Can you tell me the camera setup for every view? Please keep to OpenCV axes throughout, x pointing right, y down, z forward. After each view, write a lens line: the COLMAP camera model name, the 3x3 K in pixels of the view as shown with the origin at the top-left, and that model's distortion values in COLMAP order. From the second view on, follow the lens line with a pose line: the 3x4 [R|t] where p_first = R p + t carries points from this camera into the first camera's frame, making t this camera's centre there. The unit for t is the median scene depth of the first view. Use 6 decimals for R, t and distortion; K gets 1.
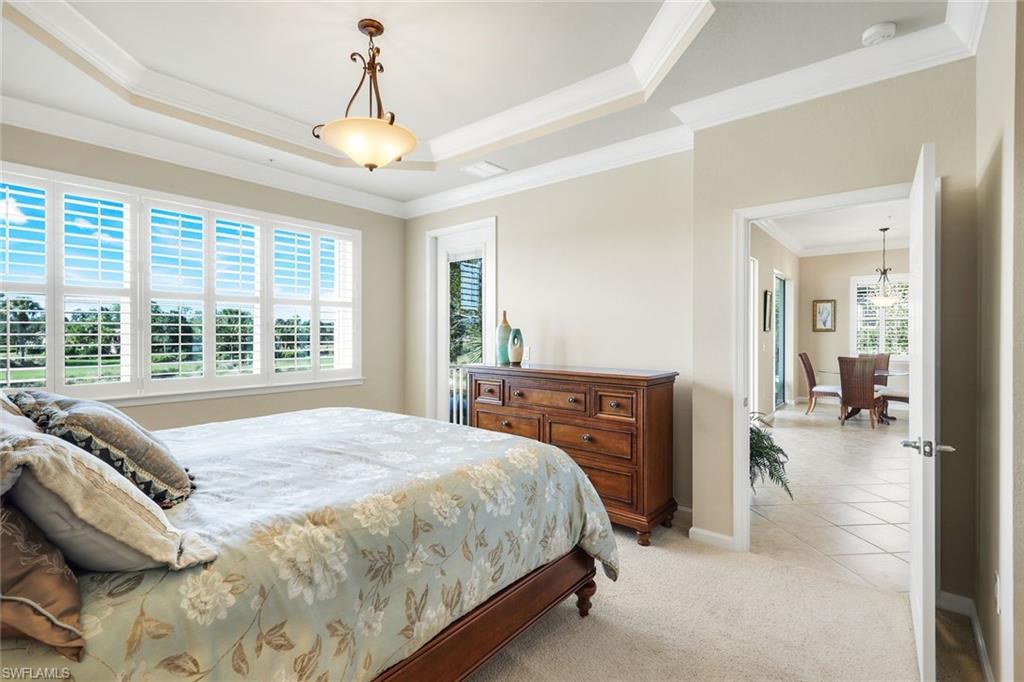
lens RADIAL K [[473.4, 0, 512.0], [0, 473.4, 341.0], [0, 0, 1]] dist [-0.000434, -0.000066]
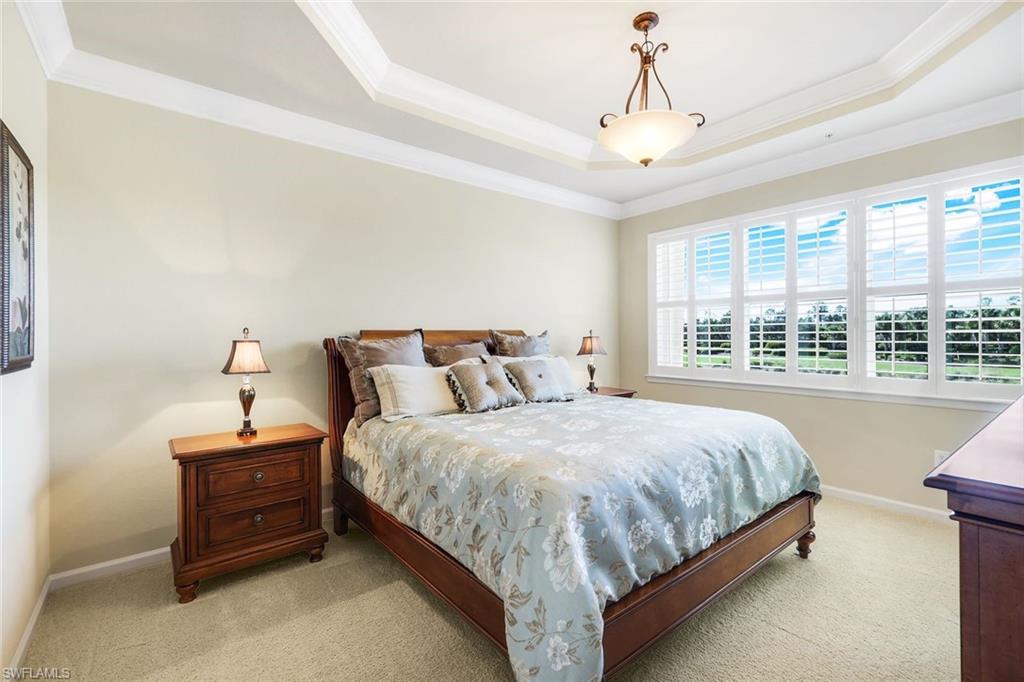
lens RADIAL K [[447.8, 0, 513.7], [0, 447.8, 334.4], [0, 0, 1]] dist [0.002723, 0.000348]
pose [[-0.200132, -0.004626, -0.979758, 0.679028], [-0.009233, 0.999953, -0.002835, -0.000170], [0.979725, 0.008478, -0.200166, 0.919151]]
